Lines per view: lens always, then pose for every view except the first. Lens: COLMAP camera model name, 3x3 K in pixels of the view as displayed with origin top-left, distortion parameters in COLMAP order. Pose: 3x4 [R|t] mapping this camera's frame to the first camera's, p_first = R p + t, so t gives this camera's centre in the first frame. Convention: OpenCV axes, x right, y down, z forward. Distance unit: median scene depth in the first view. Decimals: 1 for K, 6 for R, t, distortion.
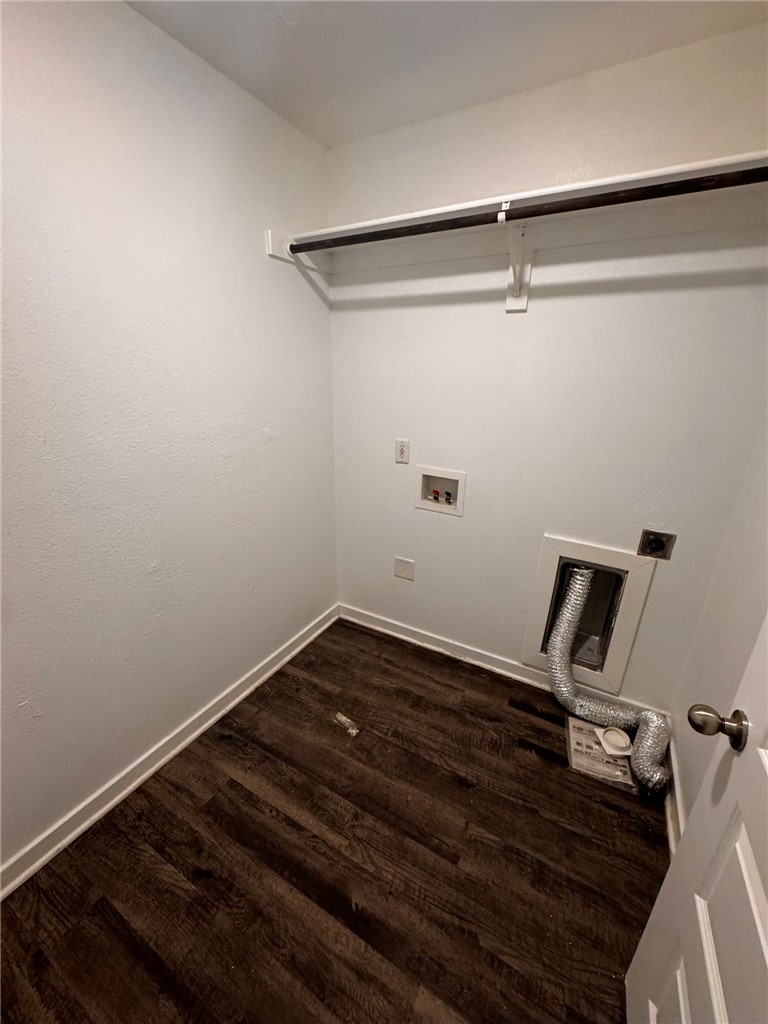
lens RADIAL K [[408.5, 0, 384.0], [0, 408.5, 512.0], [0, 0, 1]] dist [-0.000870, -0.000496]
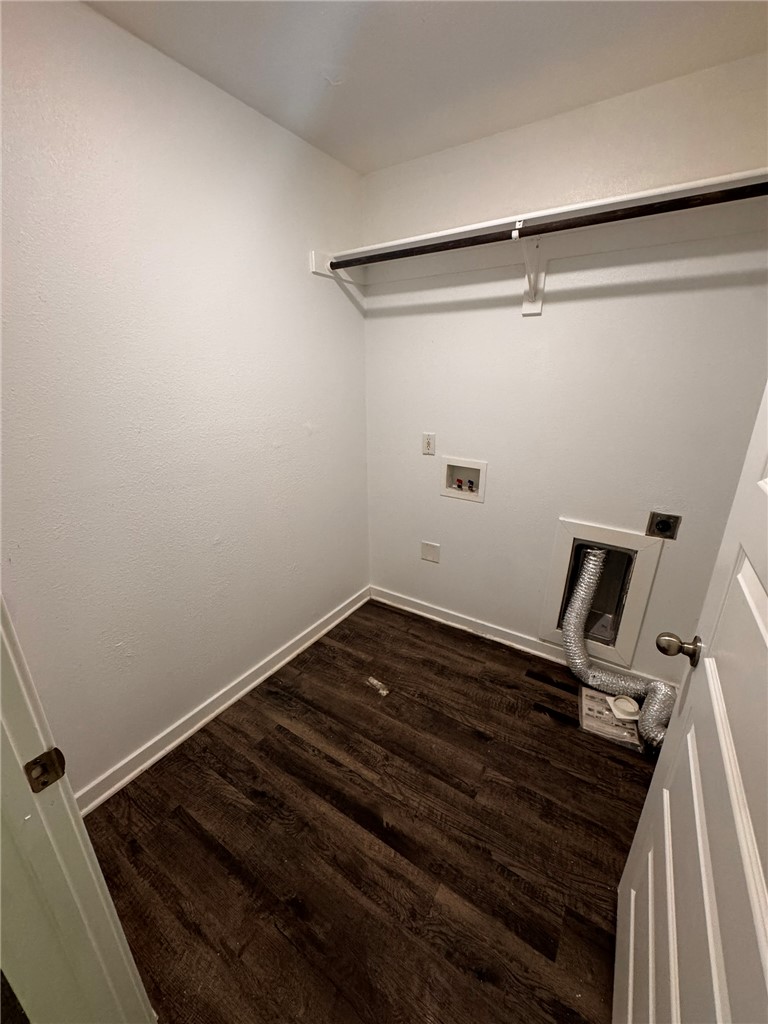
lens RADIAL K [[408.5, 0, 384.0], [0, 408.5, 512.0], [0, 0, 1]] dist [-0.000870, -0.000496]
pose [[0.997614, 0.003516, -0.068956, 0.001305], [-0.003750, 0.999988, -0.003265, 0.051497], [0.068943, 0.003515, 0.997614, -0.138037]]
